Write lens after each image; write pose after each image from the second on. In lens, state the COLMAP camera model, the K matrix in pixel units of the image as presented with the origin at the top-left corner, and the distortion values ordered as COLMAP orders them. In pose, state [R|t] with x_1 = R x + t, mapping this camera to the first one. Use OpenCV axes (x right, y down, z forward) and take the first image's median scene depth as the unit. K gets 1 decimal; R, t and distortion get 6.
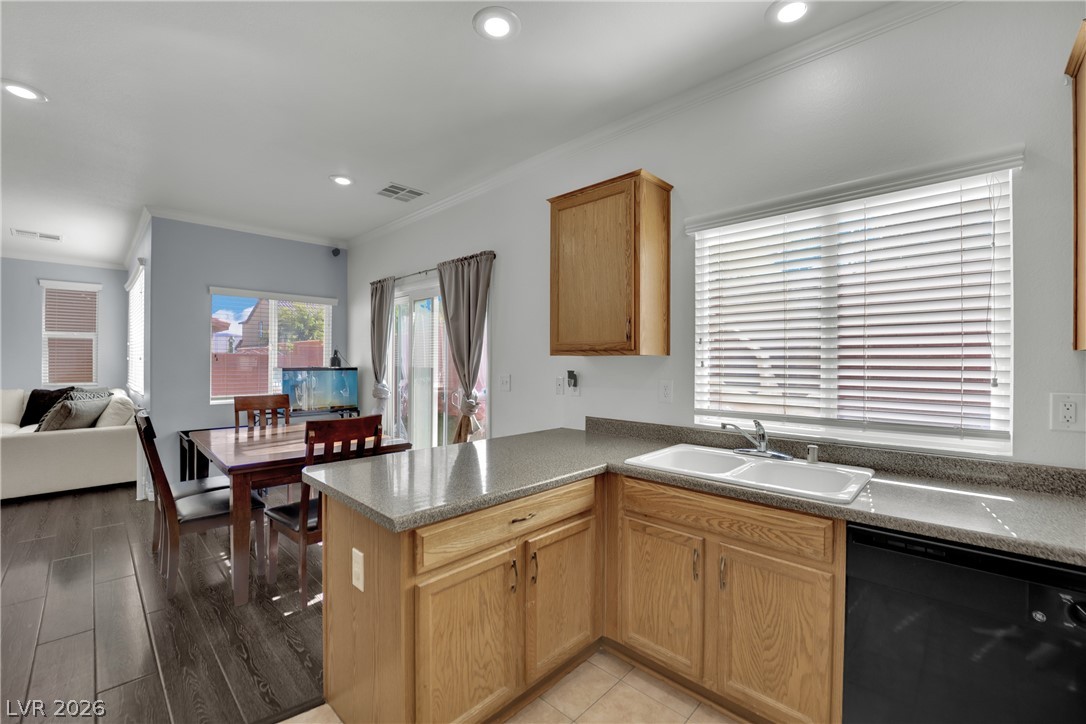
lens RADIAL K [[447.6, 0, 562.7], [0, 447.6, 362.3], [0, 0, 1]] dist [-0.020609, 0.000031]
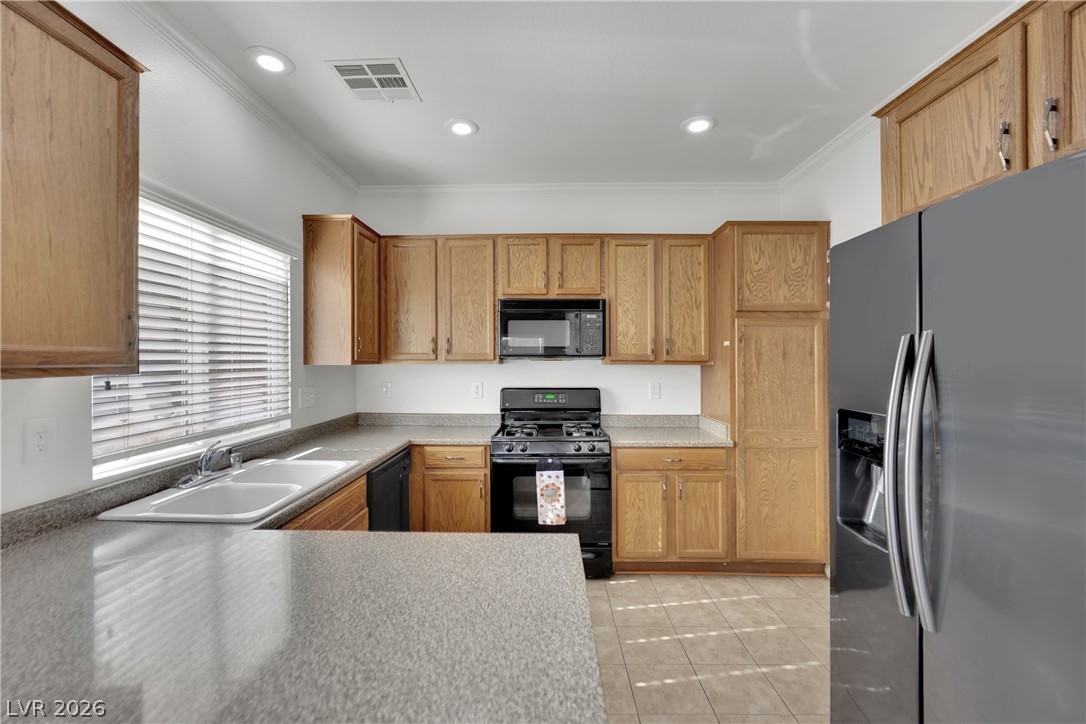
lens RADIAL K [[462.9, 0, 539.3], [0, 462.9, 366.6], [0, 0, 1]] dist [-0.022840, 0.000408]
pose [[-0.664709, -0.017783, 0.746891, -0.569173], [-0.002574, 0.999765, 0.021513, -0.037977], [-0.747098, 0.012378, -0.664599, 0.889132]]
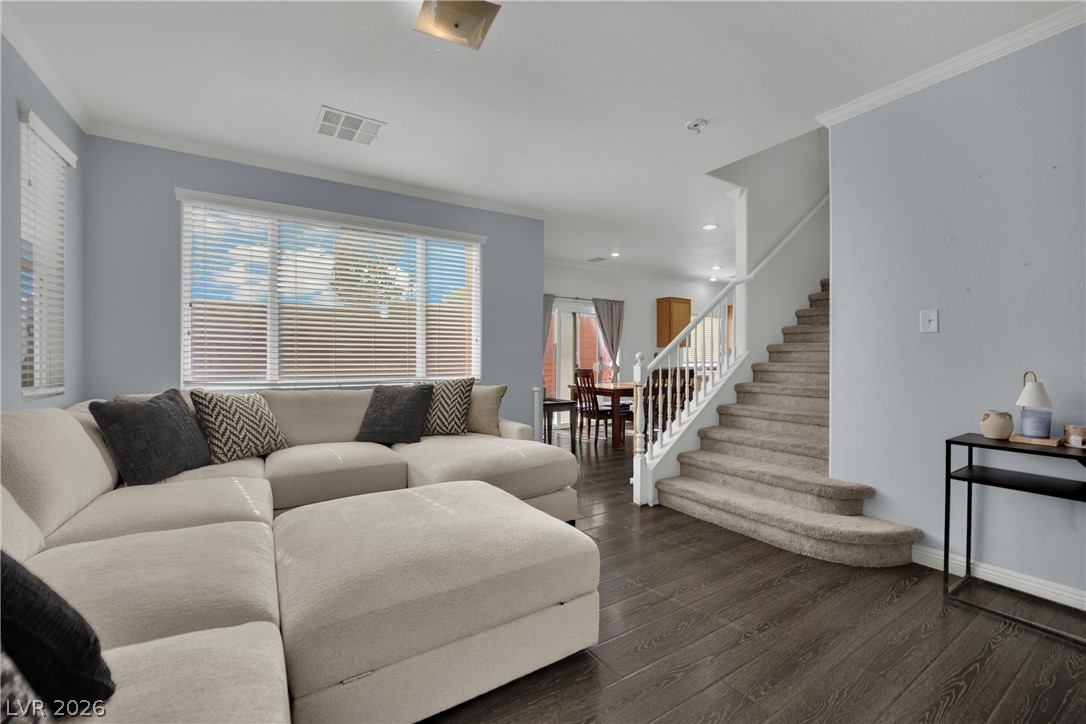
lens RADIAL K [[453.3, 0, 528.2], [0, 453.3, 365.6], [0, 0, 1]] dist [-0.027408, -0.000336]
pose [[0.264765, -0.016753, 0.964167, -3.534271], [0.008354, 0.999851, 0.015079, 0.061871], [-0.964277, 0.004062, 0.264866, 1.185796]]
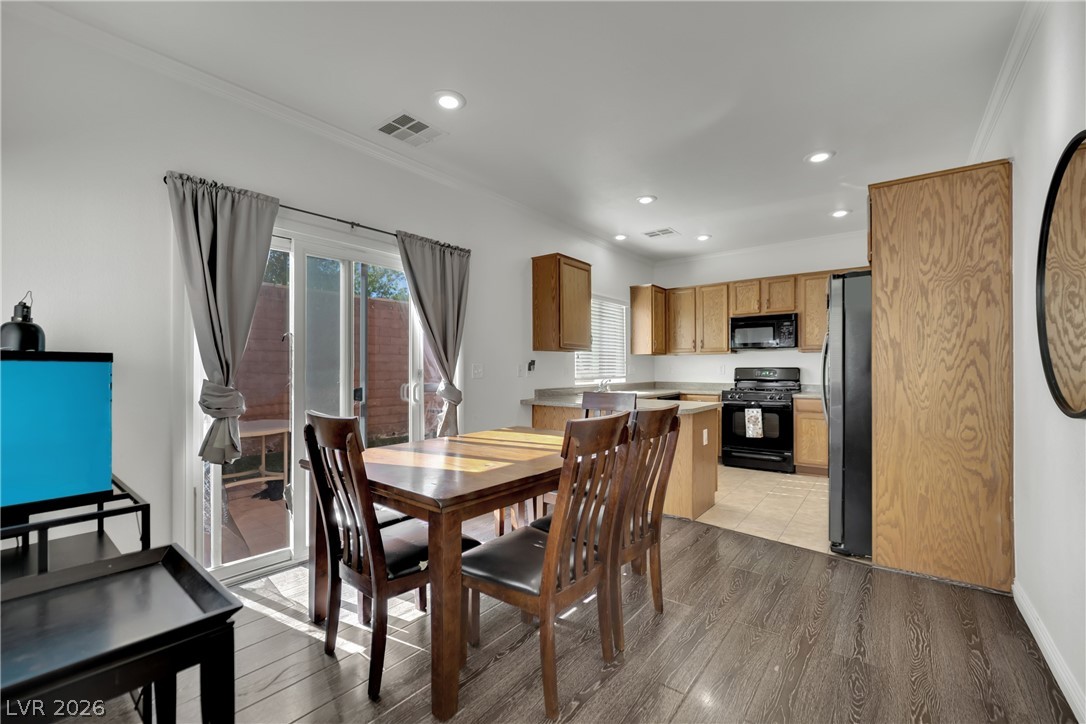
lens RADIAL K [[462.9, 0, 539.3], [0, 462.9, 366.6], [0, 0, 1]] dist [-0.022840, 0.000408]
pose [[-0.092933, 0.000210, 0.995672, -1.786248], [0.007192, 0.999974, 0.000461, 0.044245], [-0.995646, 0.007204, -0.092932, 1.297698]]
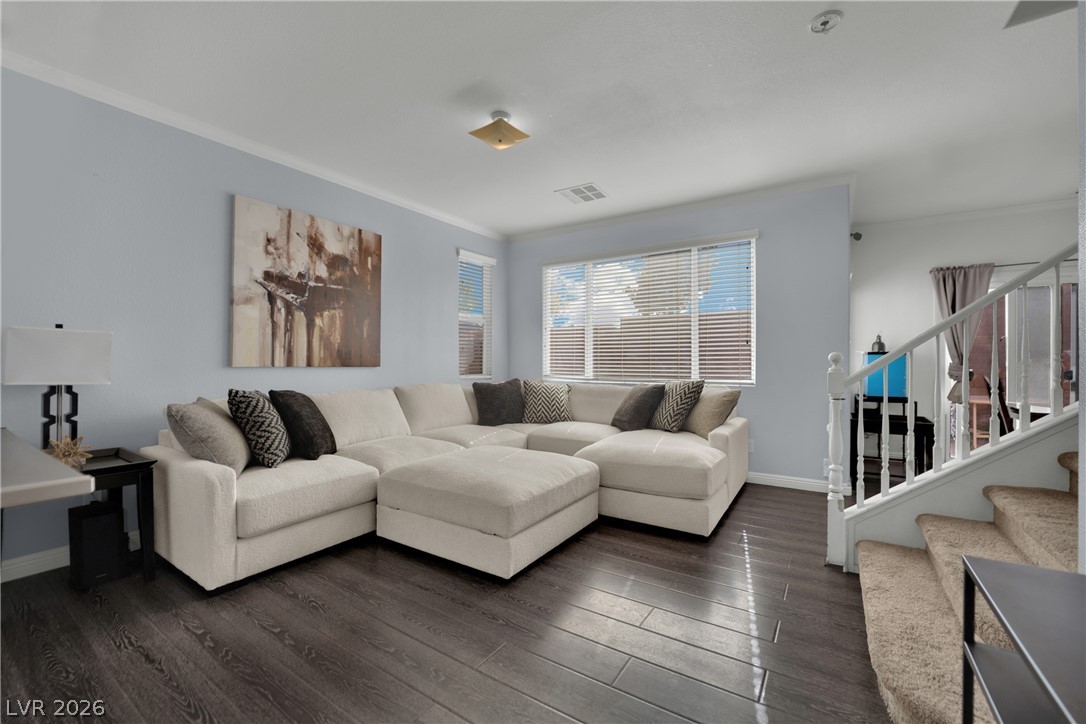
lens RADIAL K [[447.6, 0, 562.7], [0, 447.6, 362.3], [0, 0, 1]] dist [-0.020609, 0.000031]
pose [[0.978328, -0.005673, 0.206983, -2.884602], [0.004617, 0.999974, 0.005586, 0.048158], [-0.207009, -0.004509, 0.978329, 0.318010]]
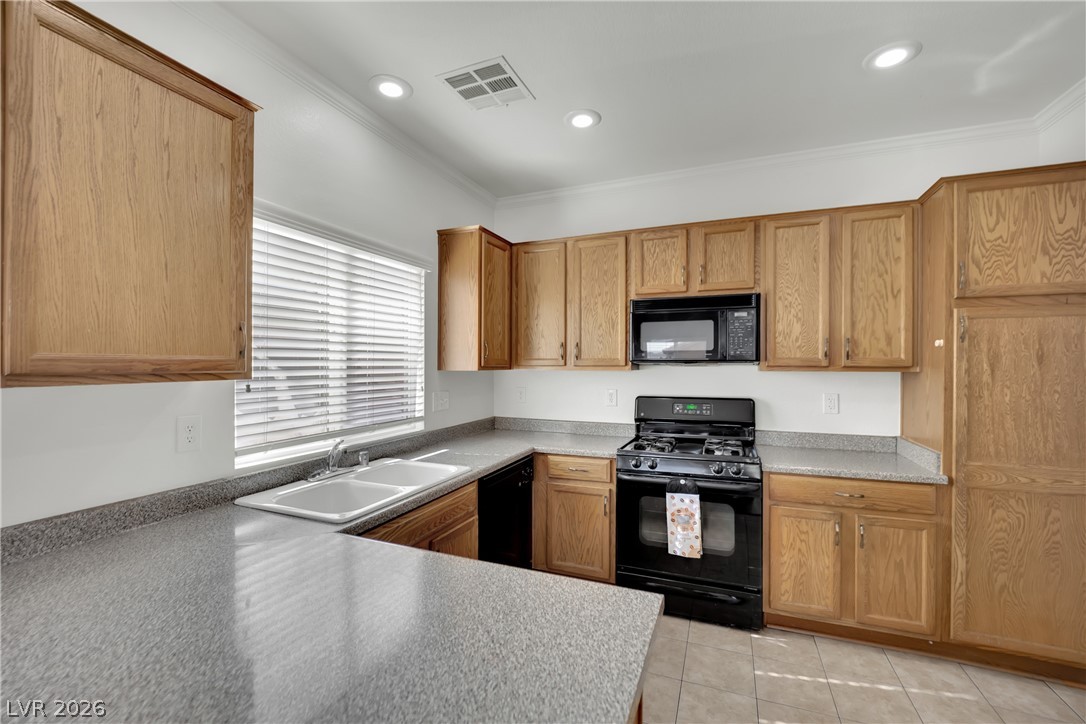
lens RADIAL K [[453.3, 0, 528.2], [0, 453.3, 365.6], [0, 0, 1]] dist [-0.027408, -0.000336]
pose [[-0.333507, -0.008352, 0.942711, -0.534886], [0.000789, 0.999958, 0.009138, -0.039749], [-0.942747, 0.003792, -0.333487, 0.742728]]
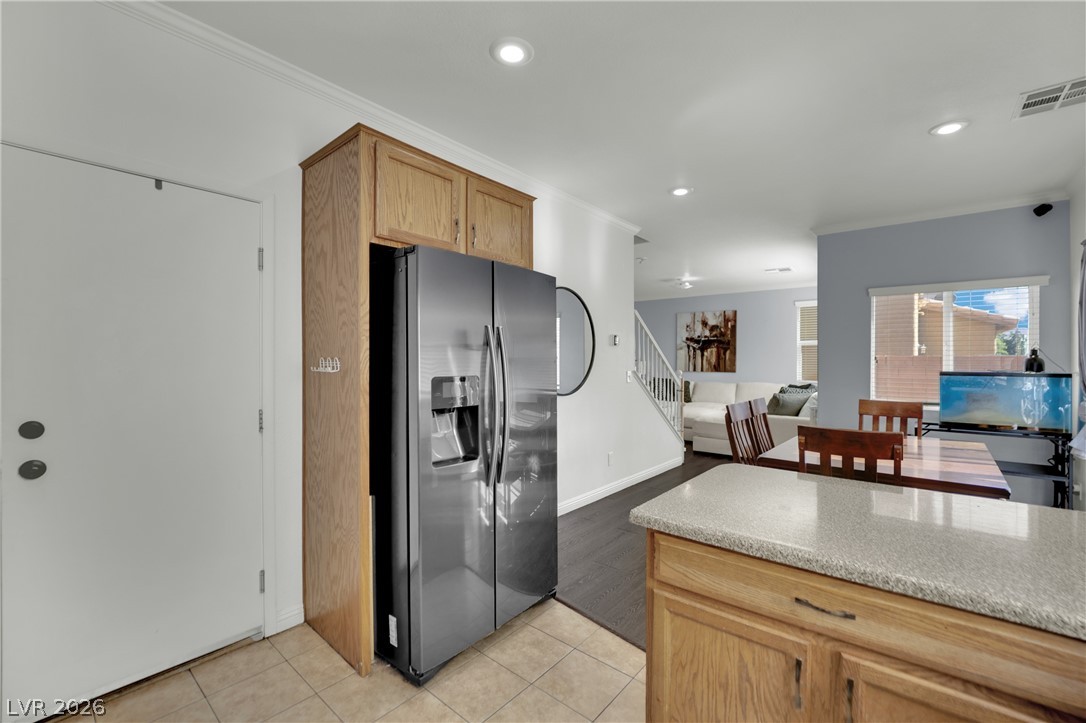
lens RADIAL K [[453.3, 0, 528.2], [0, 453.3, 365.1], [0, 0, 1]] dist [-0.027408, -0.000336]
pose [[0.027414, 0.005823, -0.999607, 0.334407], [-0.006960, 0.999960, 0.005634, 0.001473], [0.999600, 0.006803, 0.027453, 0.354944]]
